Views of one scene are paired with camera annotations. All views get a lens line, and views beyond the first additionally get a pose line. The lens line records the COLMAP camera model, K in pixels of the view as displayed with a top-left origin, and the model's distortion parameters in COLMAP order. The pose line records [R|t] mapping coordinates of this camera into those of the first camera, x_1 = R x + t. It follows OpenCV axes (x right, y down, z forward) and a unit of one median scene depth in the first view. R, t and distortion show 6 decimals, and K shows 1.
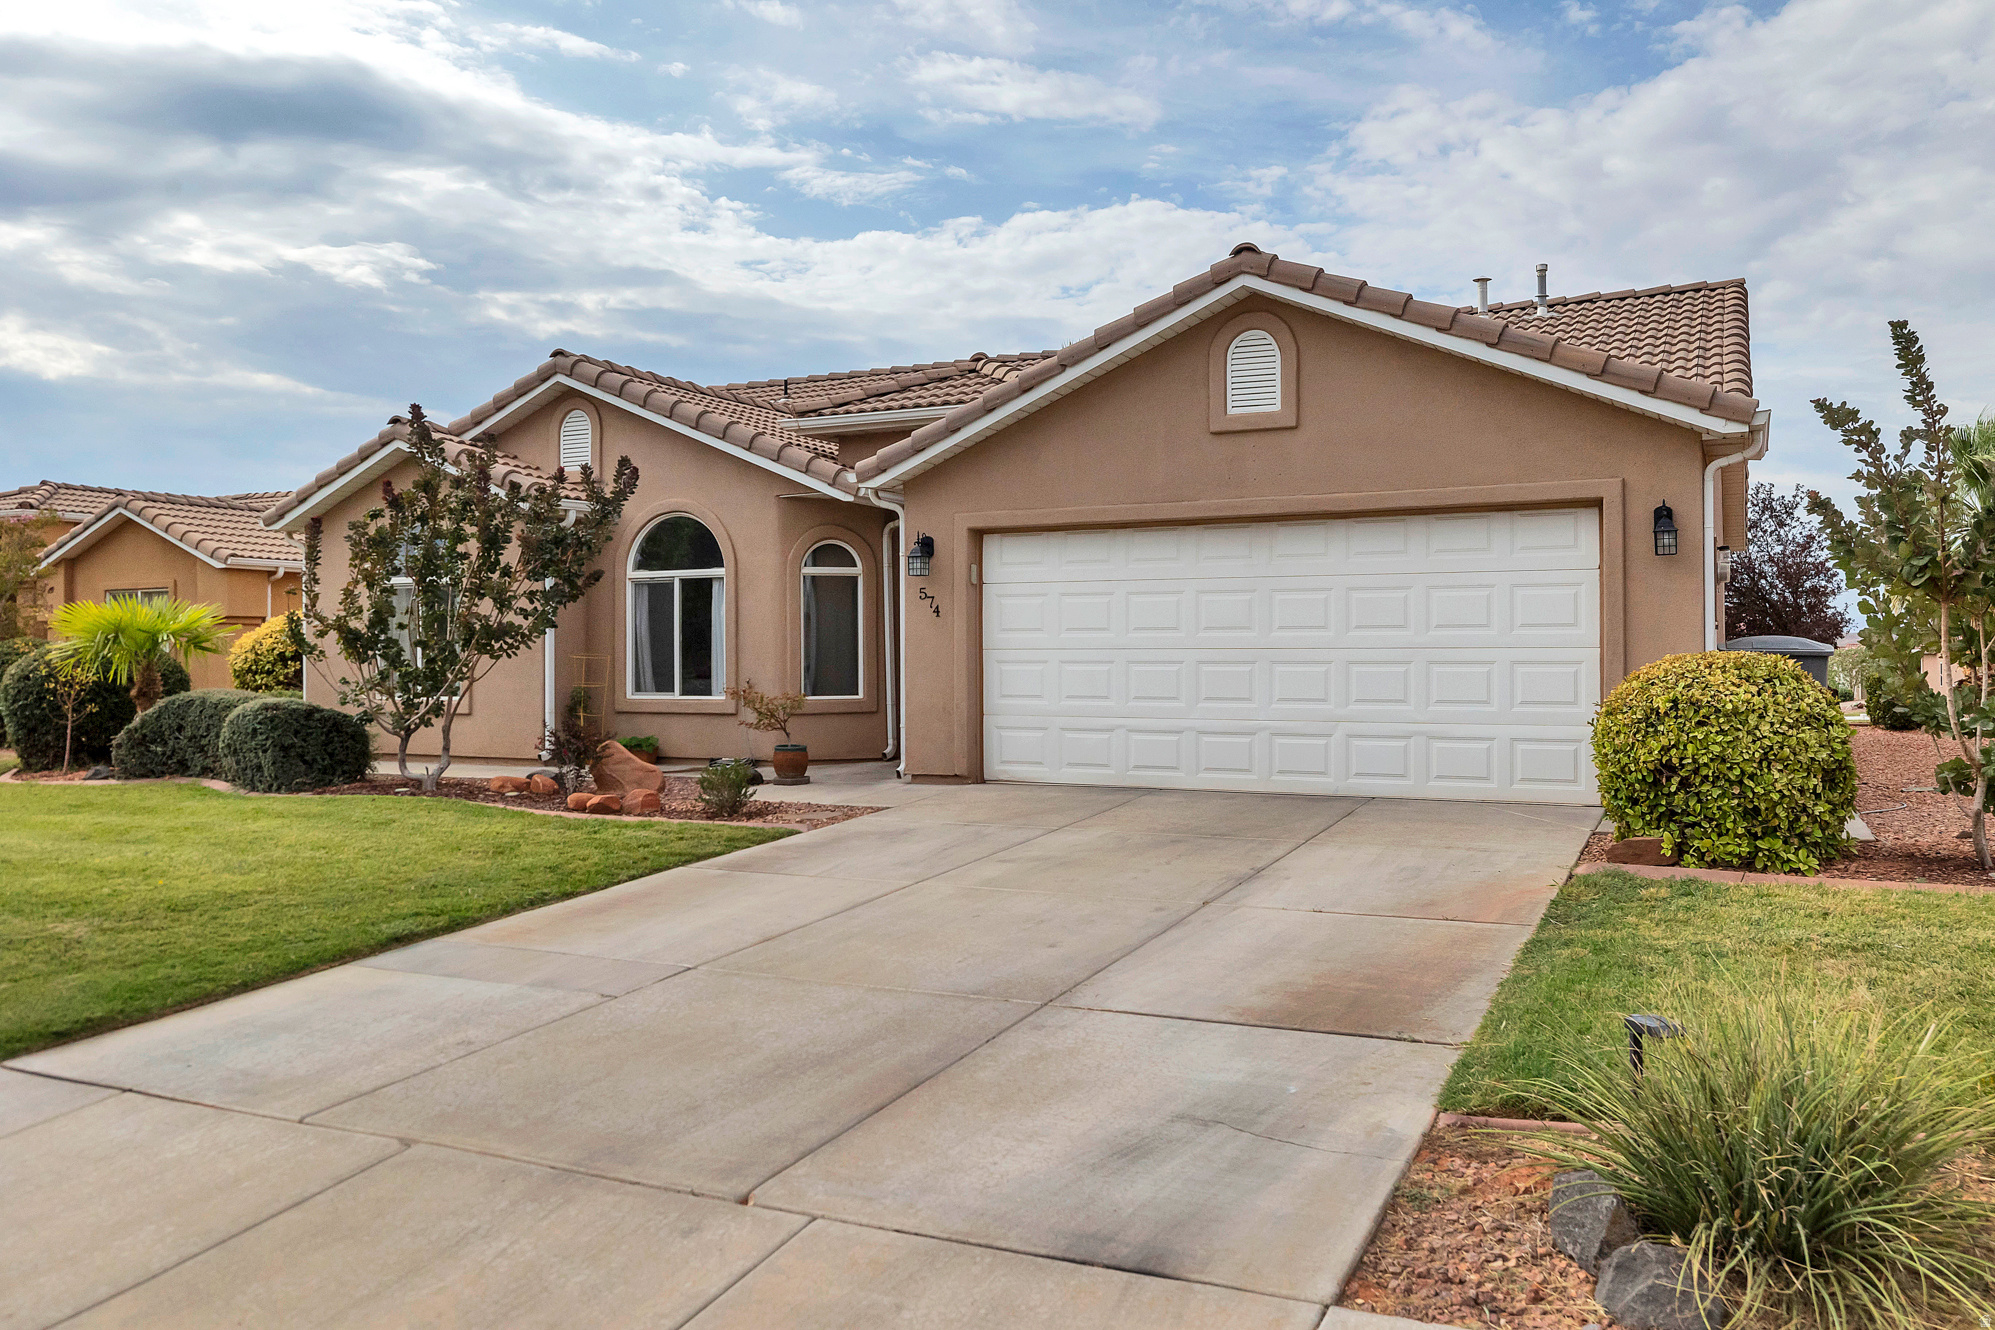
lens RADIAL K [[1524.2, 0, 997.5], [0, 1524.2, 665.0], [0, 0, 1]] dist [-0.029483, 0.001943]
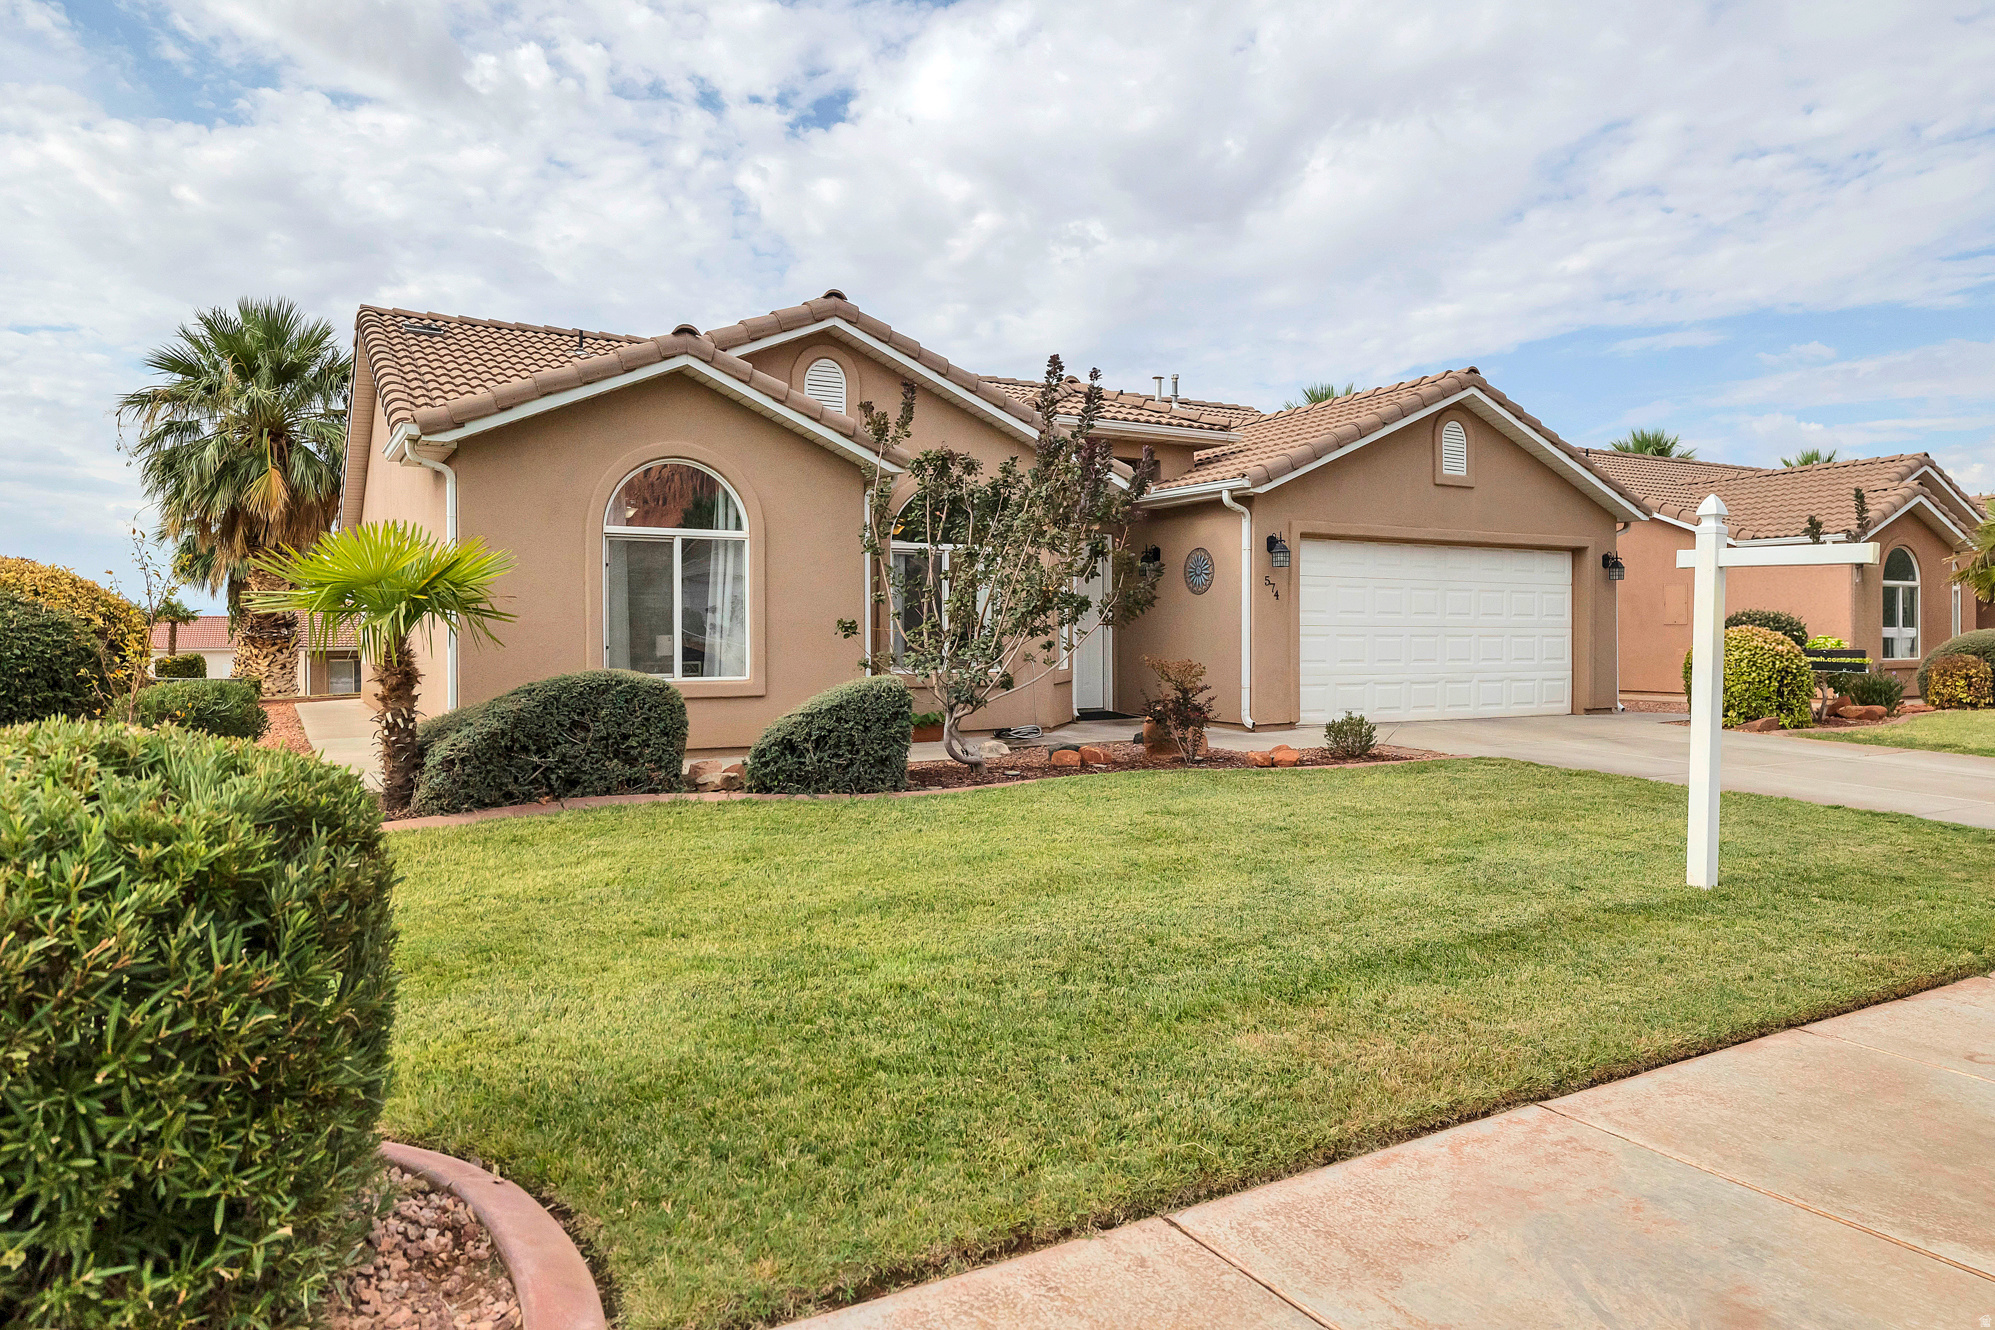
lens RADIAL K [[1276.4, 0, 997.5], [0, 1276.4, 645.6], [0, 0, 1]] dist [-0.001051, 0.000879]
pose [[0.534240, 0.005387, 0.845315, -0.880821], [0.004333, 0.999949, -0.009111, 0.014050], [-0.845322, 0.008530, 0.534190, 0.534716]]
